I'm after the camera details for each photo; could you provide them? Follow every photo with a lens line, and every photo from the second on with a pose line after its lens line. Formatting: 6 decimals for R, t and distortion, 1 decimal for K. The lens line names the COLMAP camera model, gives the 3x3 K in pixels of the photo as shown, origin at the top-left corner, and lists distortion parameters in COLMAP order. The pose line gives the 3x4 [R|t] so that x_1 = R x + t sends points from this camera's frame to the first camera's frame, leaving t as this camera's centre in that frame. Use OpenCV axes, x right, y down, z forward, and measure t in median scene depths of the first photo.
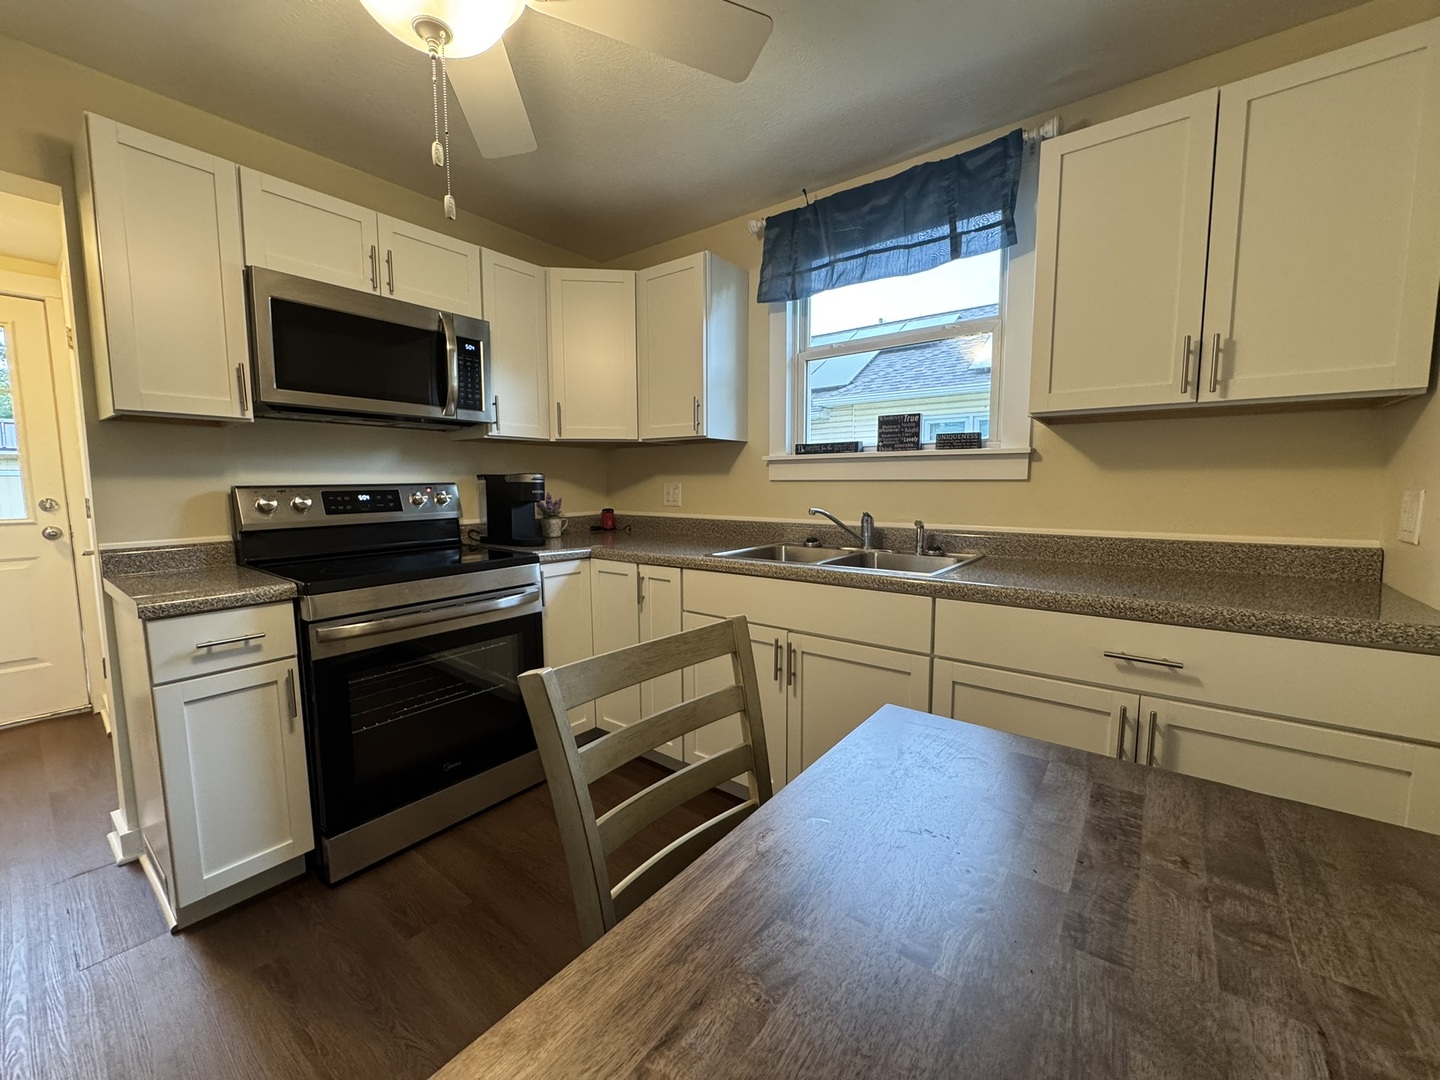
lens RADIAL K [[582.5, 0, 714.2], [0, 582.5, 536.0], [0, 0, 1]] dist [0.000816, 0.000652]
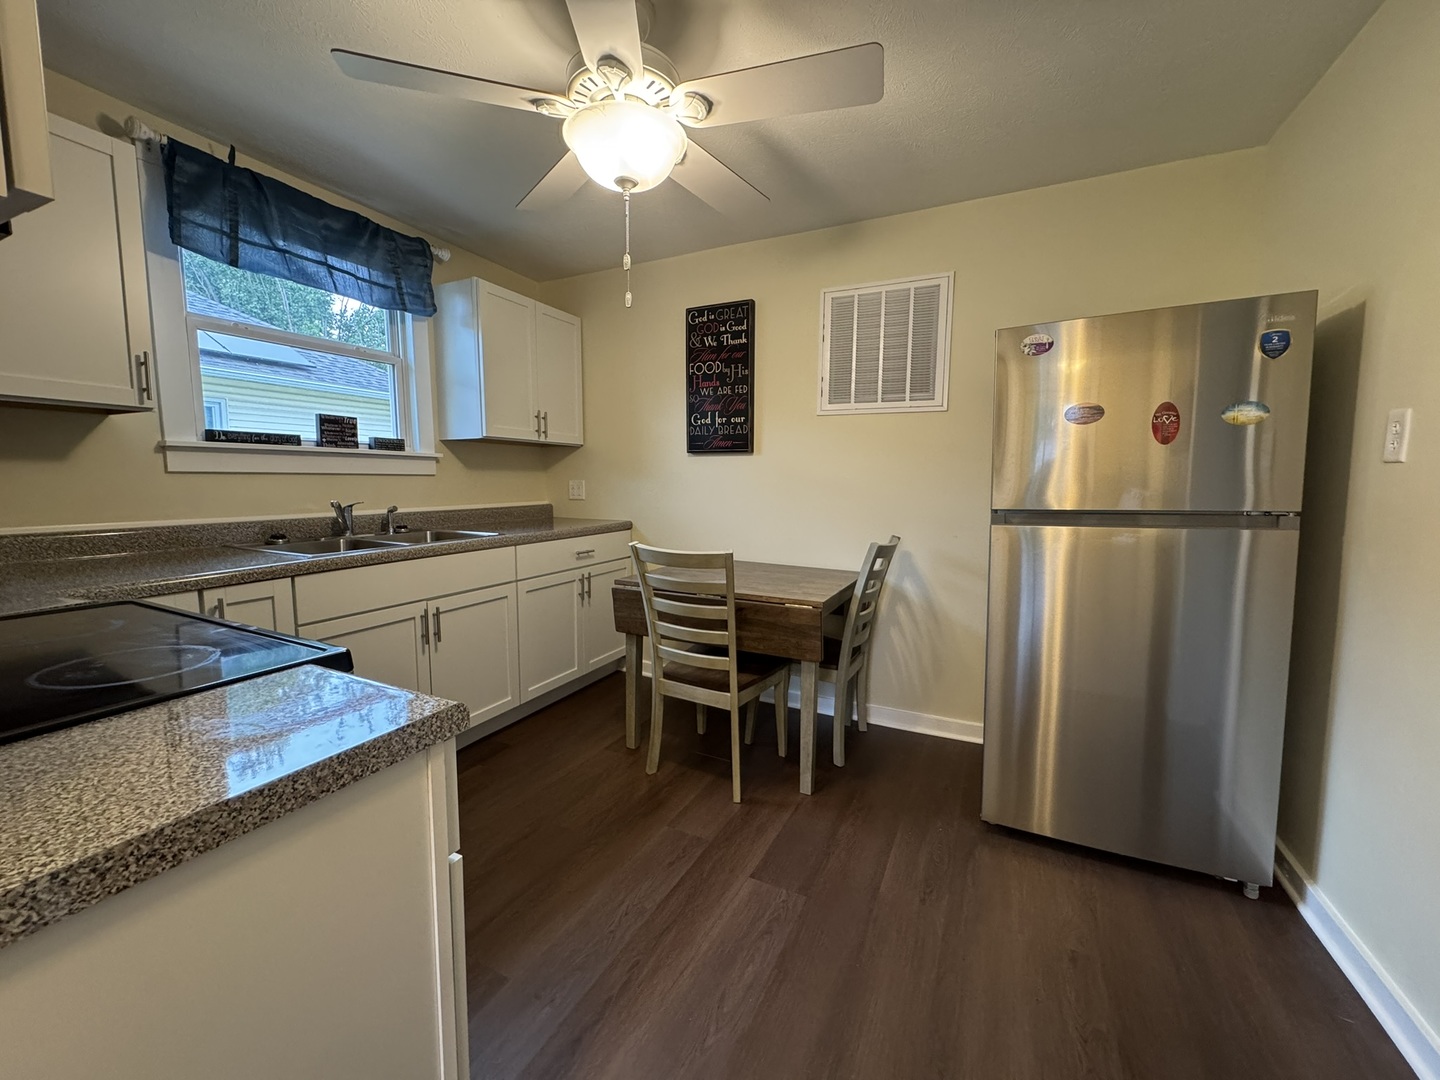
lens RADIAL K [[582.5, 0, 714.2], [0, 582.5, 536.0], [0, 0, 1]] dist [0.000816, 0.000652]
pose [[-0.200449, -0.101142, 0.974469, -0.976685], [0.075689, 0.990085, 0.118332, -0.057145], [-0.976776, 0.097476, -0.190806, 0.539077]]
